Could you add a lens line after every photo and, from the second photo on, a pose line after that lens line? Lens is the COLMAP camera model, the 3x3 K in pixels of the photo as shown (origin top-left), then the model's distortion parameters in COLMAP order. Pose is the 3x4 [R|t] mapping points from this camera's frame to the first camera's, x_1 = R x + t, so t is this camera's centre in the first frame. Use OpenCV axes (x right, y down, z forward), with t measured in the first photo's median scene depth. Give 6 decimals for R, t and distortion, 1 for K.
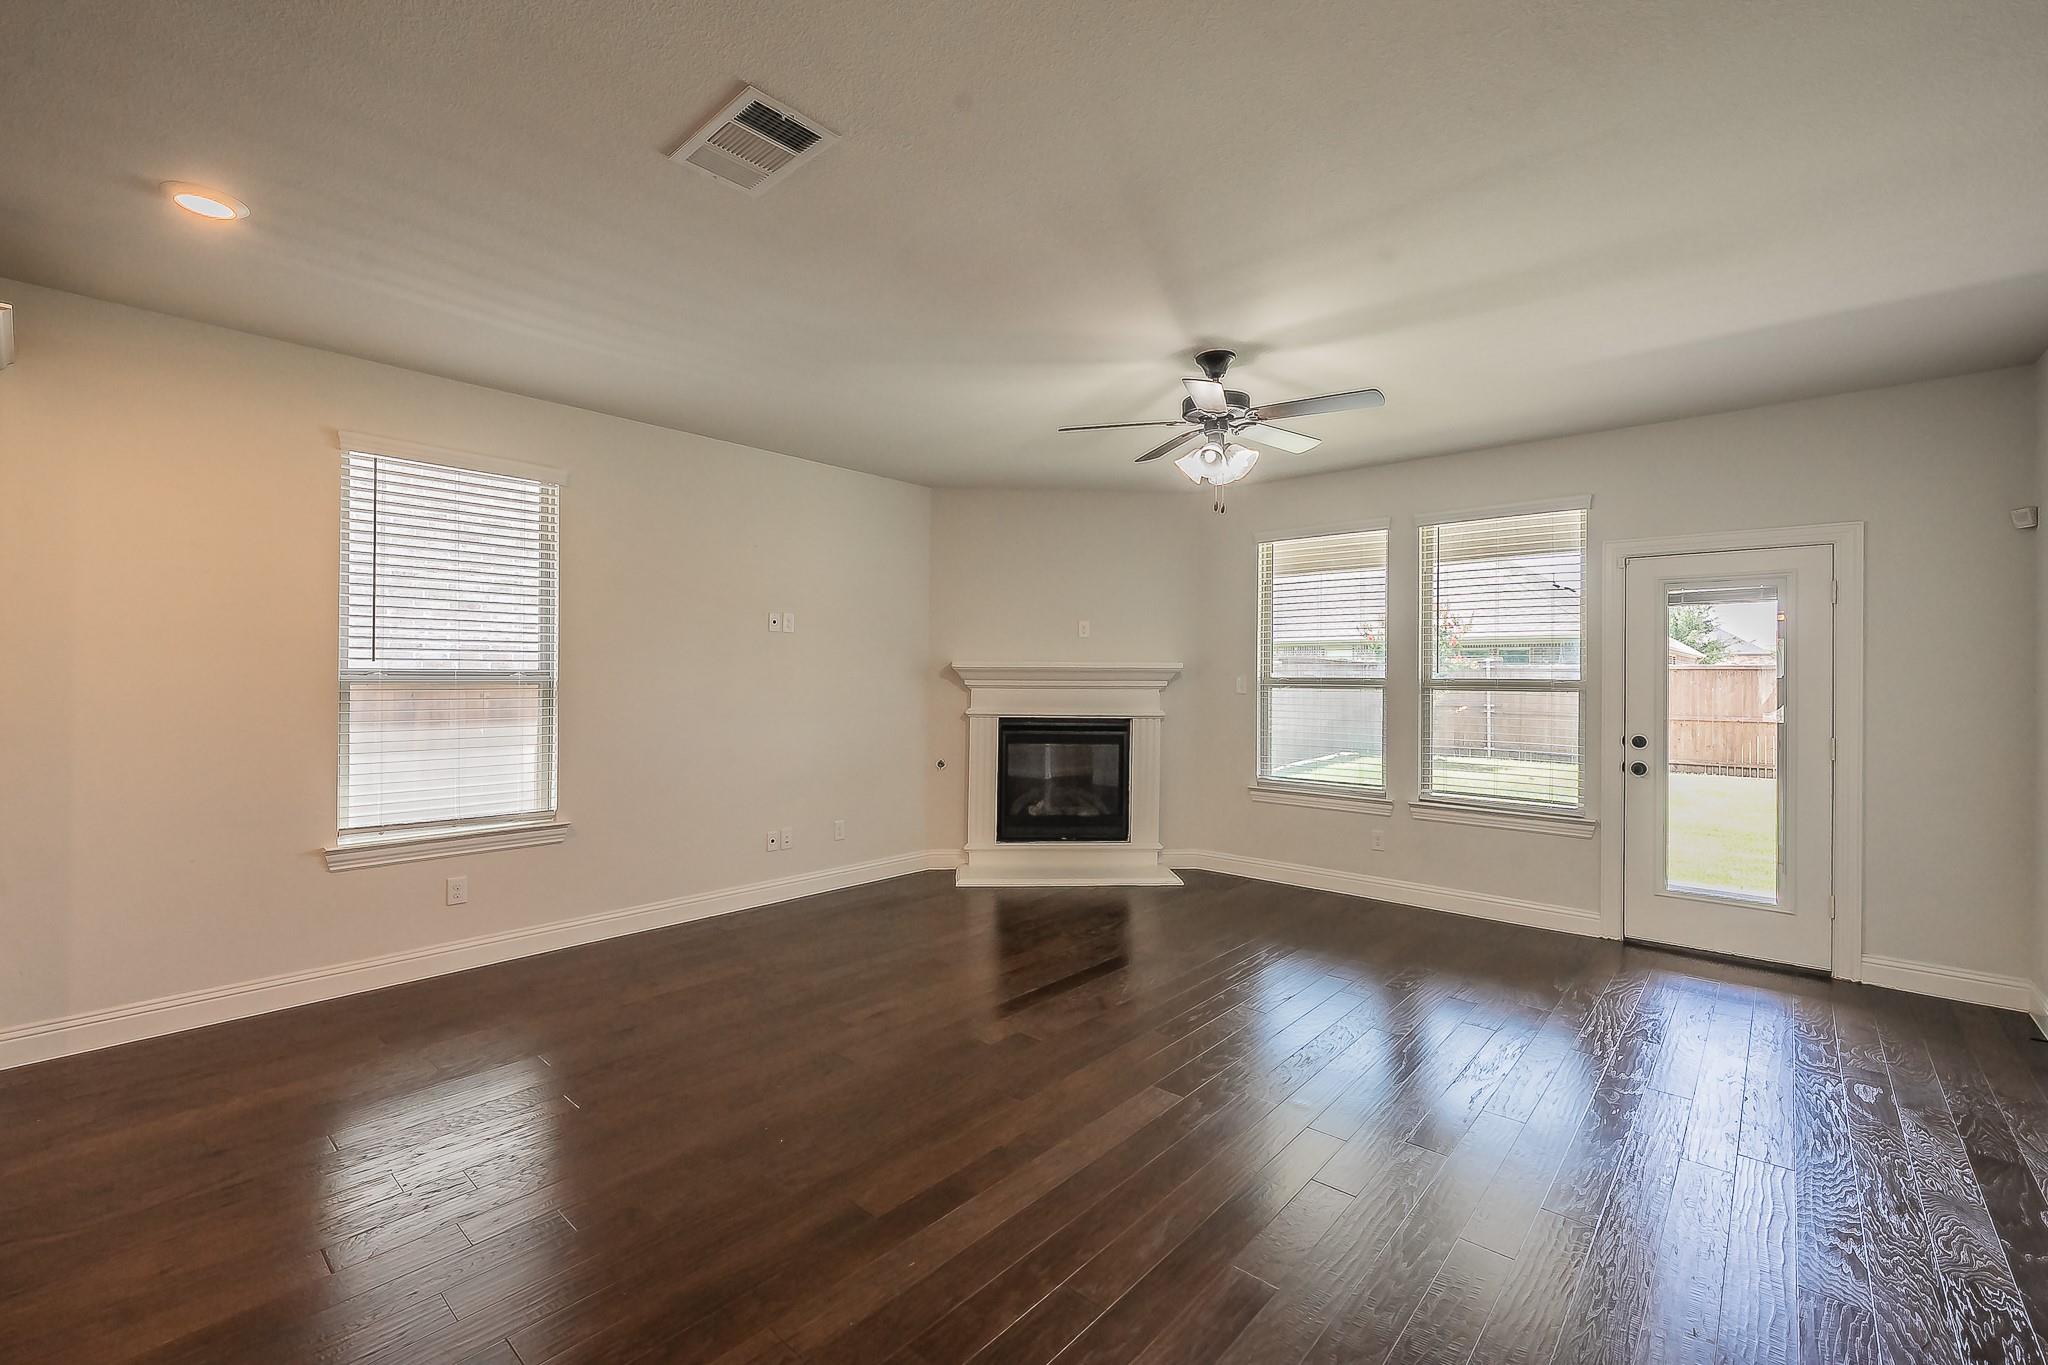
lens RADIAL K [[861.7, 0, 1024.0], [0, 861.7, 682.5], [0, 0, 1]] dist [0.000853, -0.000206]
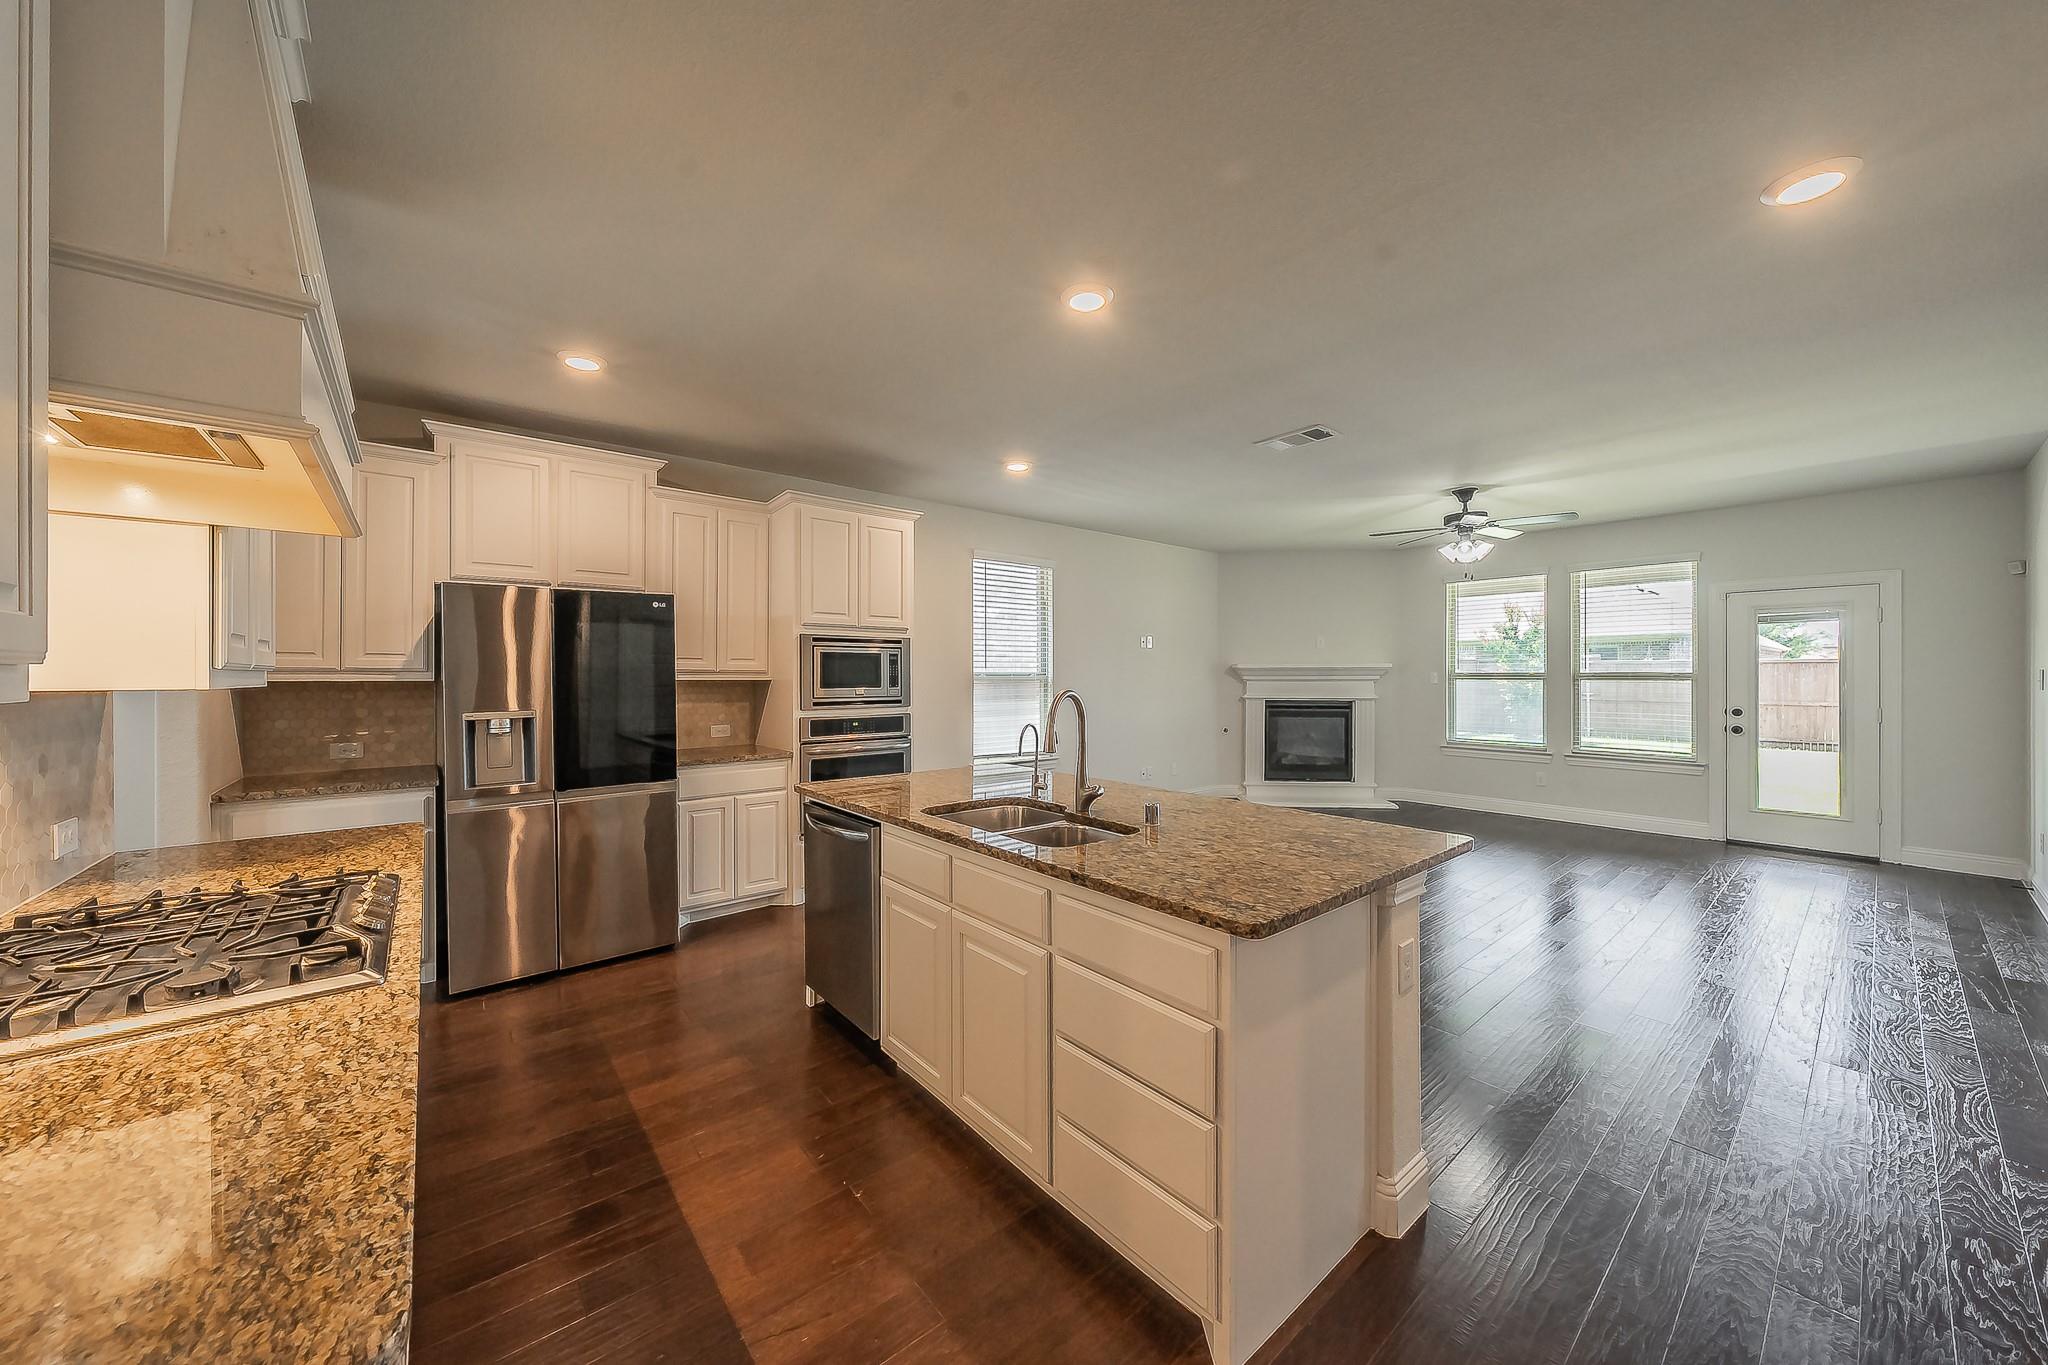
lens RADIAL K [[721.9, 0, 1025.1], [0, 721.9, 678.4], [0, 0, 1]] dist [0.000696, 0.000221]
pose [[0.989317, -0.007831, -0.145570, -0.303375], [0.007725, 0.999969, -0.001295, -0.000100], [0.145576, 0.000157, 0.989347, -0.393630]]
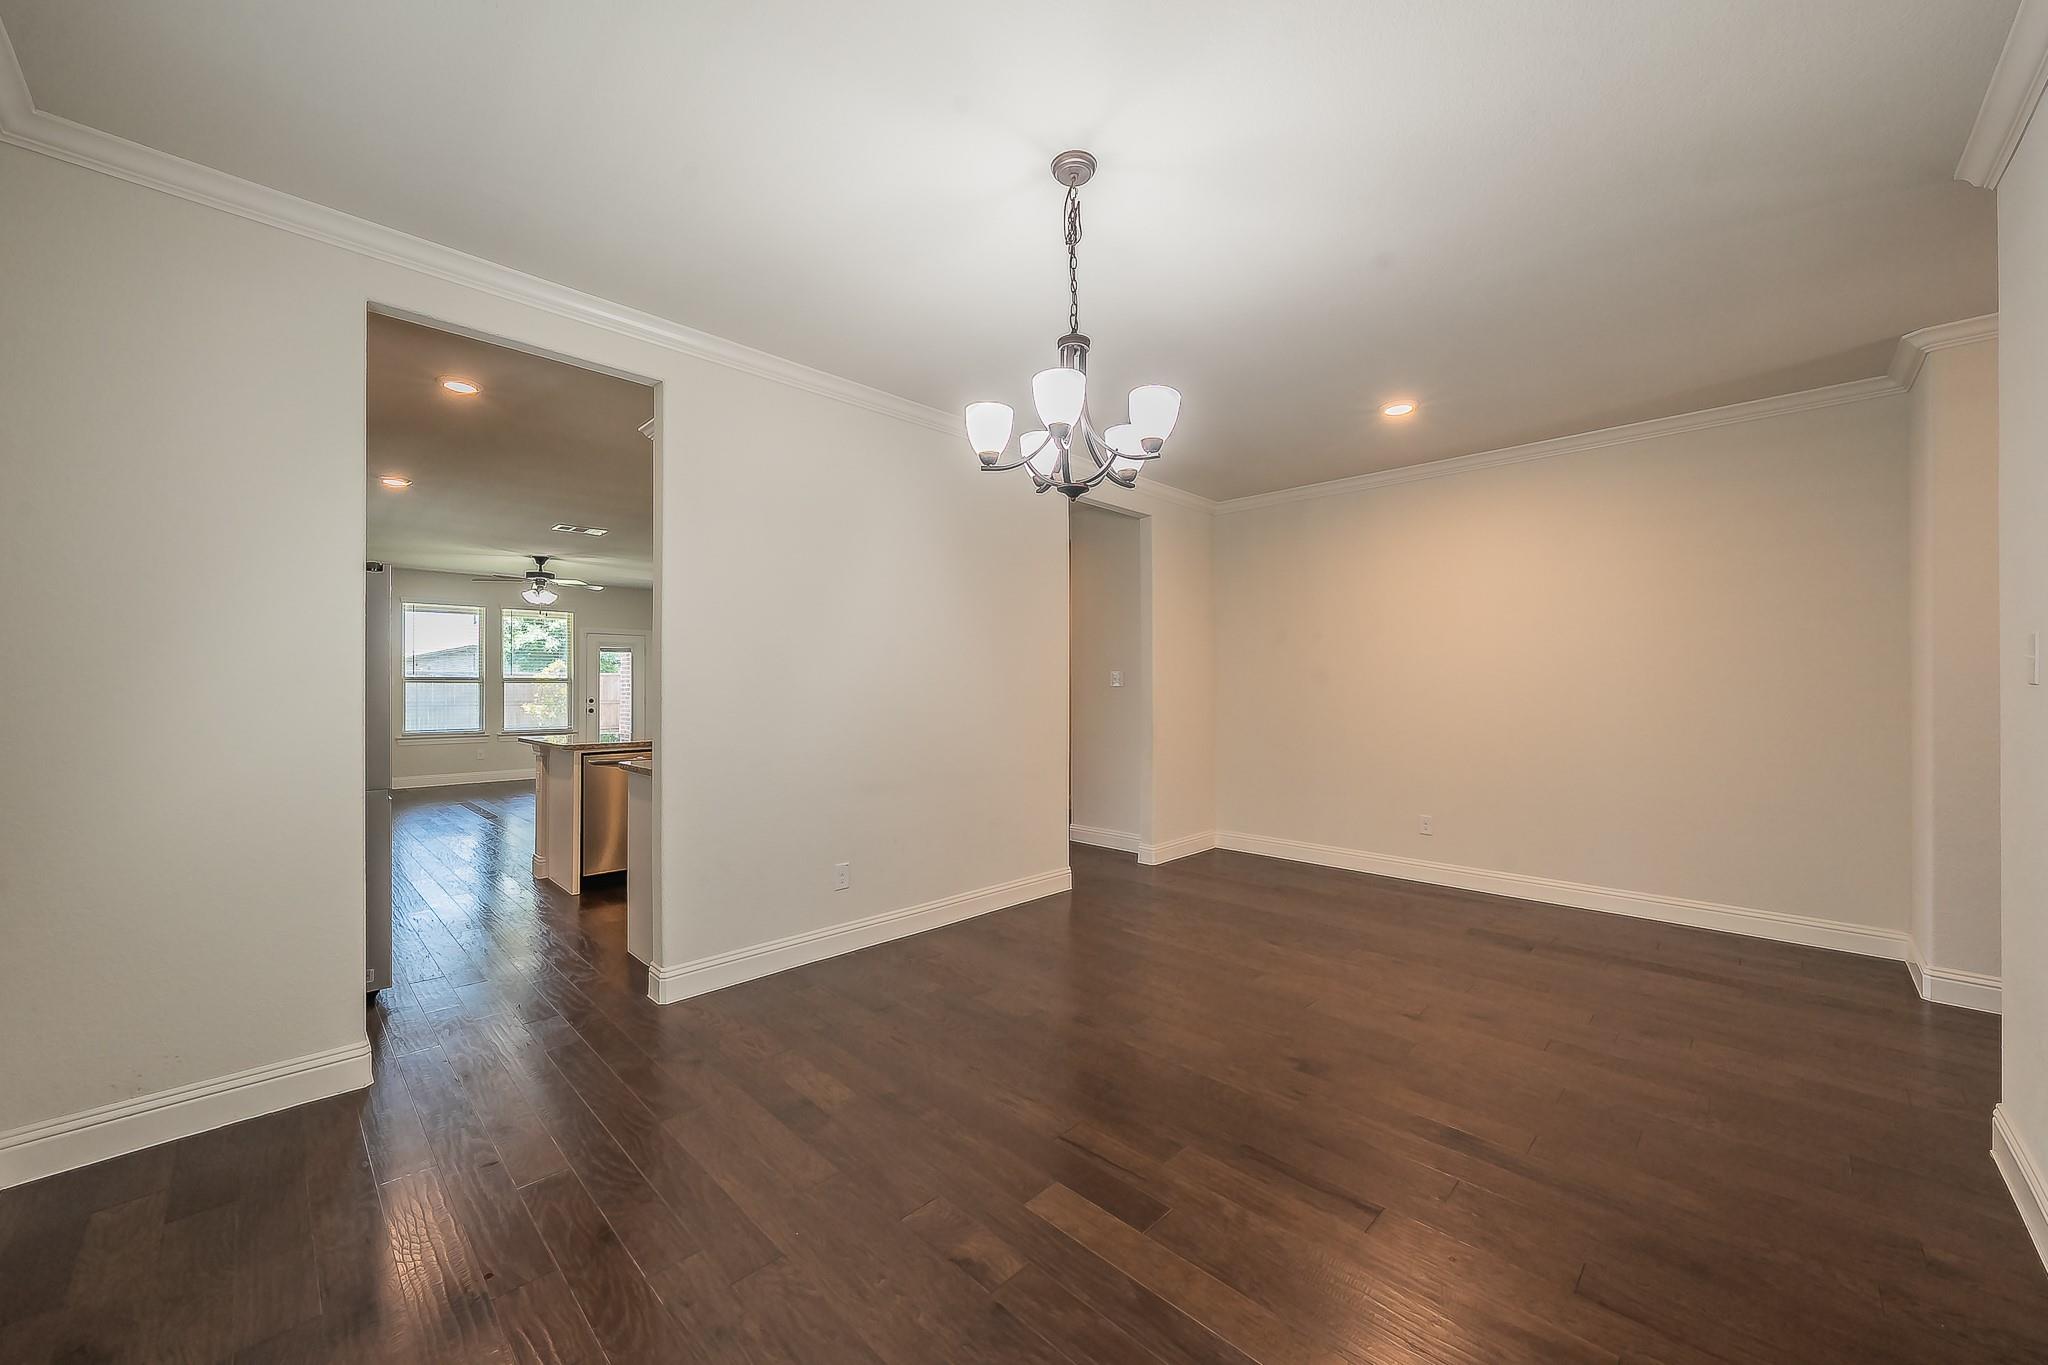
lens RADIAL K [[802.3, 0, 1024.0], [0, 802.3, 682.5], [0, 0, 1]] dist [-0.003170, -0.000155]
pose [[0.070095, 0.000115, 0.997540, -1.466535], [0.008738, 0.999962, -0.000729, 0.020617], [-0.997502, 0.008767, 0.070092, -0.470292]]
